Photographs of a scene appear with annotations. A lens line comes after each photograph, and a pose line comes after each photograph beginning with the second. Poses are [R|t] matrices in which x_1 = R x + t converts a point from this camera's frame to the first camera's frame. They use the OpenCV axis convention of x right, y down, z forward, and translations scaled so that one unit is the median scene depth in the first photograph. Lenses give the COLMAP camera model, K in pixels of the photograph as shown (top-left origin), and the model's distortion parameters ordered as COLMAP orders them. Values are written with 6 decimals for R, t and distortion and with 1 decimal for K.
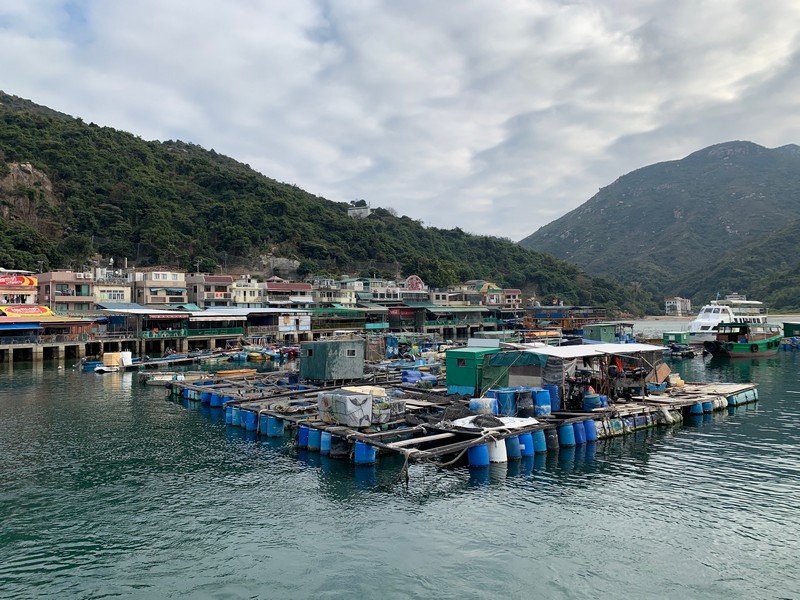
lens RADIAL K [[609.3, 0, 402.2], [0, 609.3, 298.1], [0, 0, 1]] dist [0.008282, 0.001561]
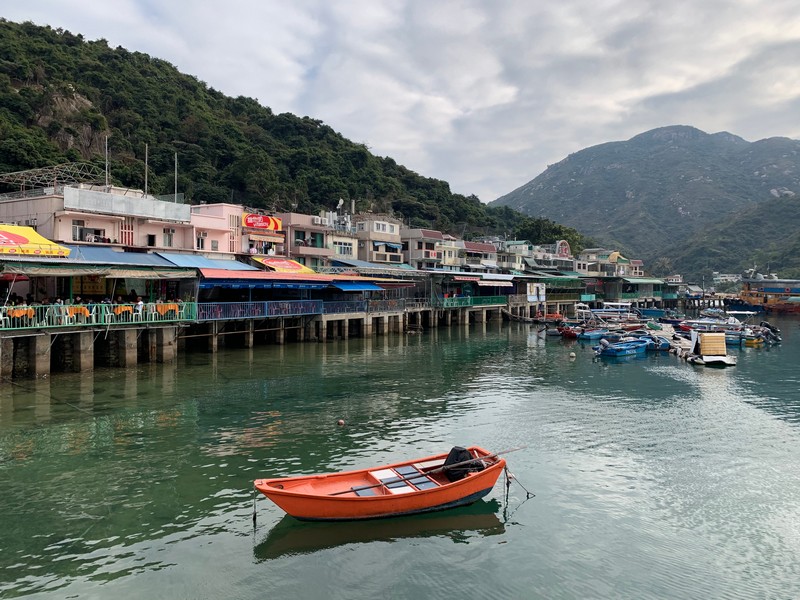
lens RADIAL K [[609.3, 0, 402.2], [0, 609.3, 298.1], [0, 0, 1]] dist [0.008282, 0.001561]
pose [[0.991545, 0.022229, 0.127848, -0.237764], [-0.028123, 0.998614, 0.044482, 0.009821], [-0.126682, -0.047701, 0.990796, 0.114348]]
